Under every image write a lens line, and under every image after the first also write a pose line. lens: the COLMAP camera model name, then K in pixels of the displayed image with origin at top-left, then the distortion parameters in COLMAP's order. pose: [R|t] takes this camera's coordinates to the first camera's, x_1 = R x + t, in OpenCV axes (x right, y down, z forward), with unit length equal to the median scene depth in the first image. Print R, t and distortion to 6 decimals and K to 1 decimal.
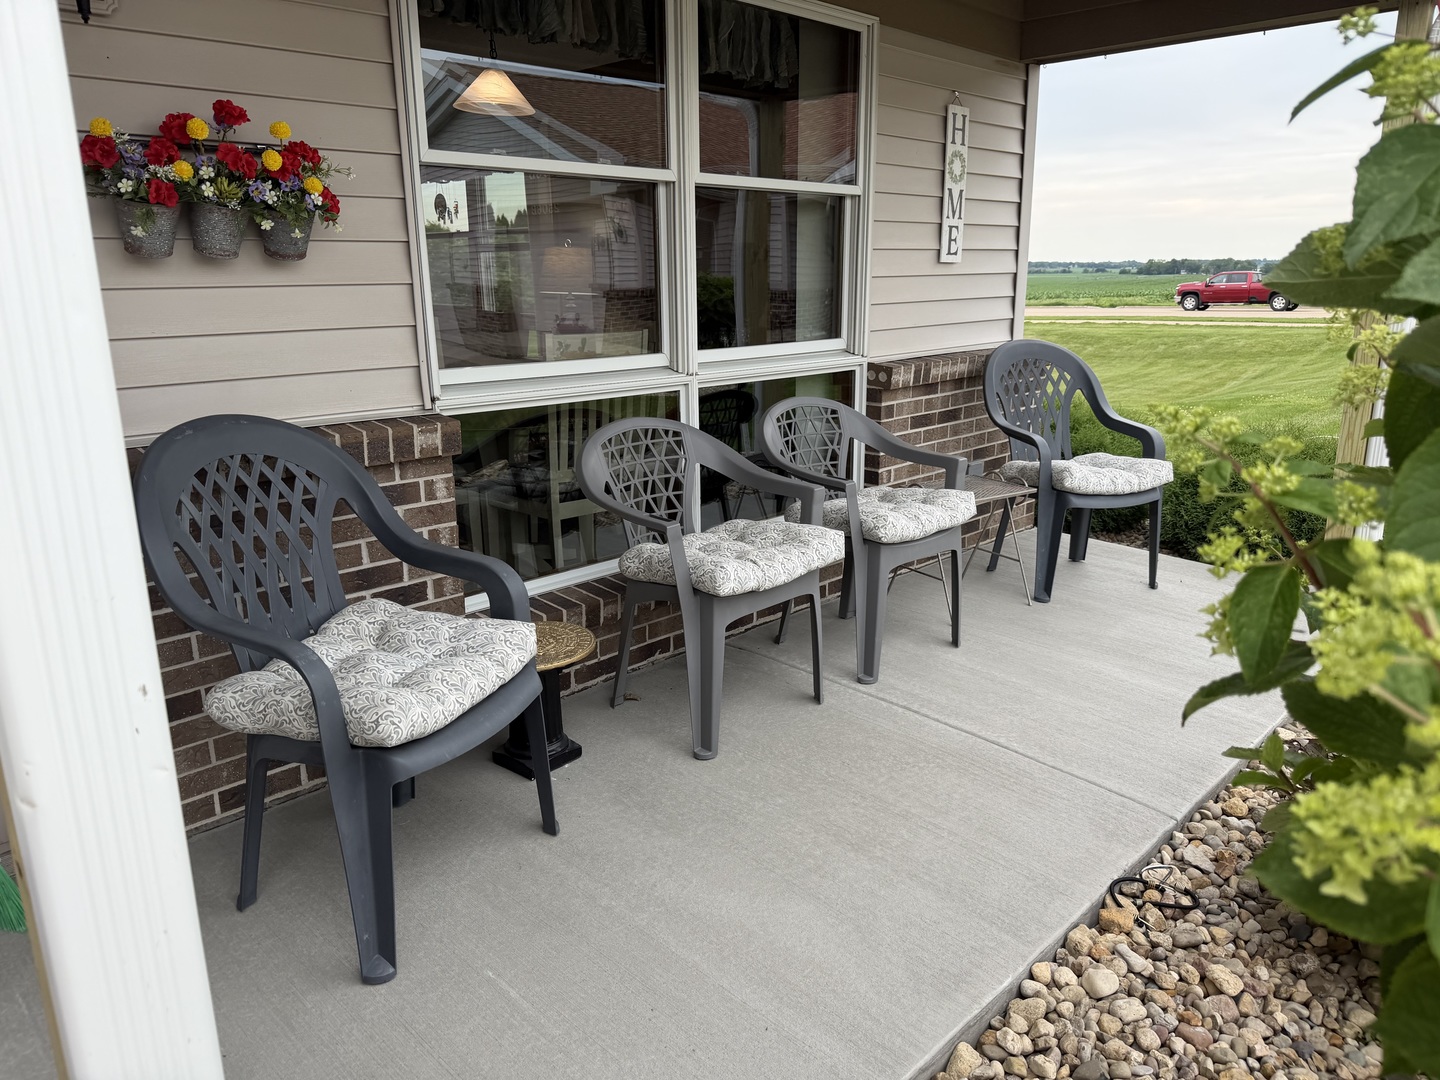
lens RADIAL K [[1024.7, 0, 717.8], [0, 1024.7, 541.4], [0, 0, 1]] dist [0.034809, -0.008298]
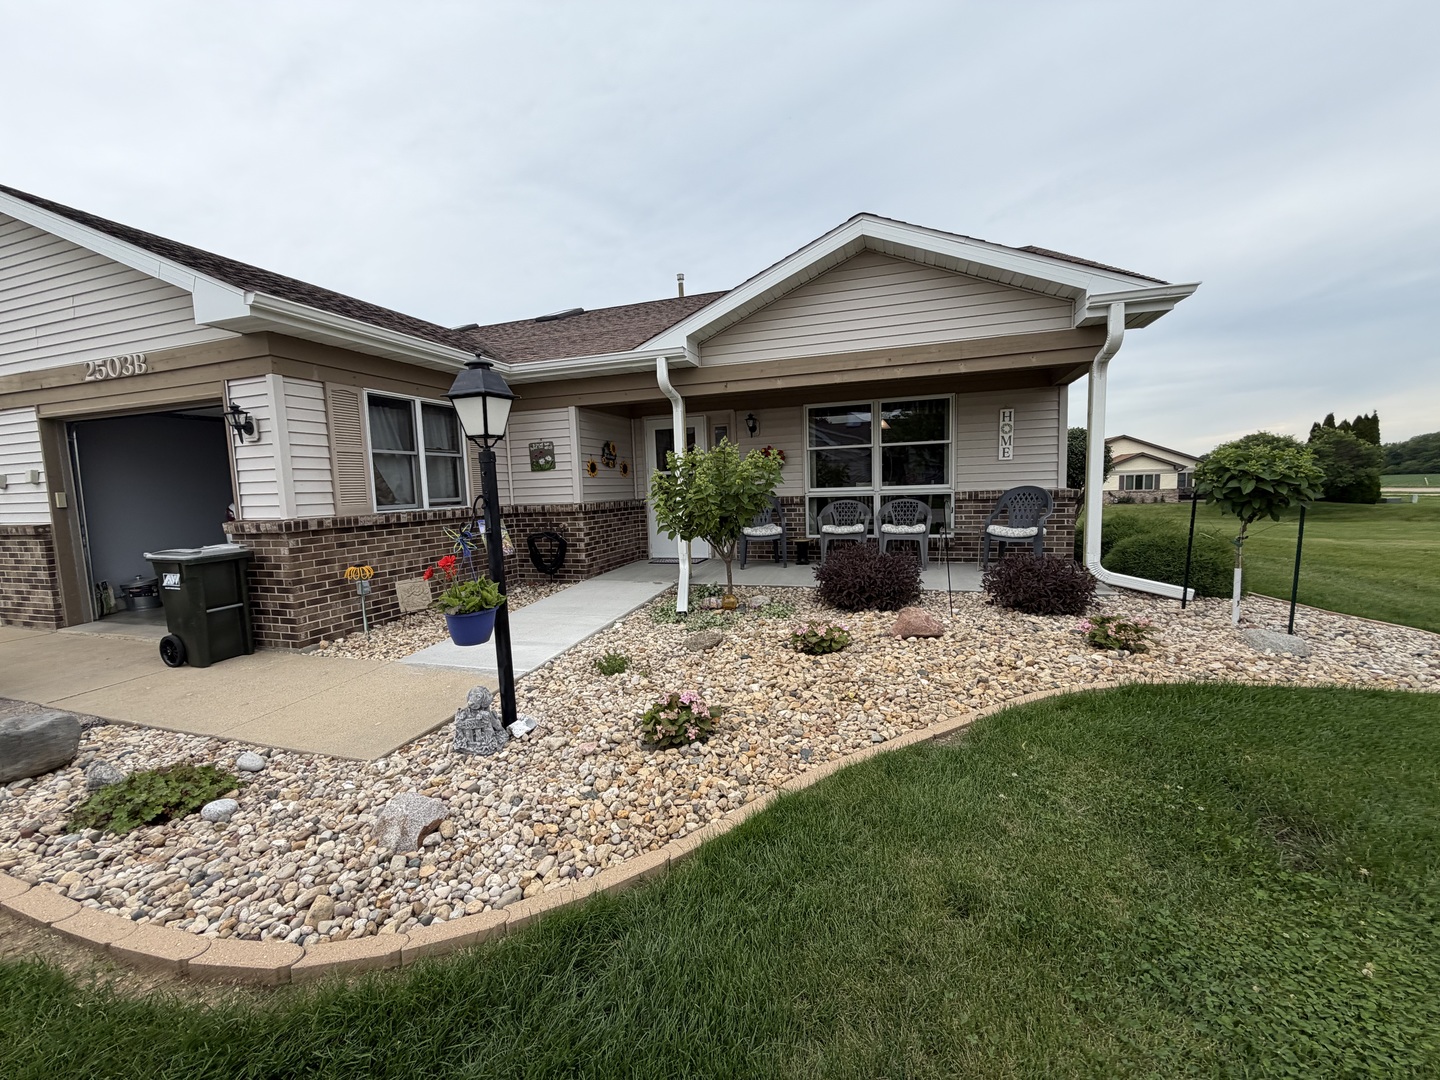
lens RADIAL K [[581.7, 0, 714.3], [0, 581.7, 535.3], [0, 0, 1]] dist [-0.004328, 0.000779]
pose [[0.427202, 0.076700, -0.900897, 1.464353], [-0.199795, 0.979772, -0.011326, 0.129569], [0.881805, 0.184834, 0.433885, -0.425093]]
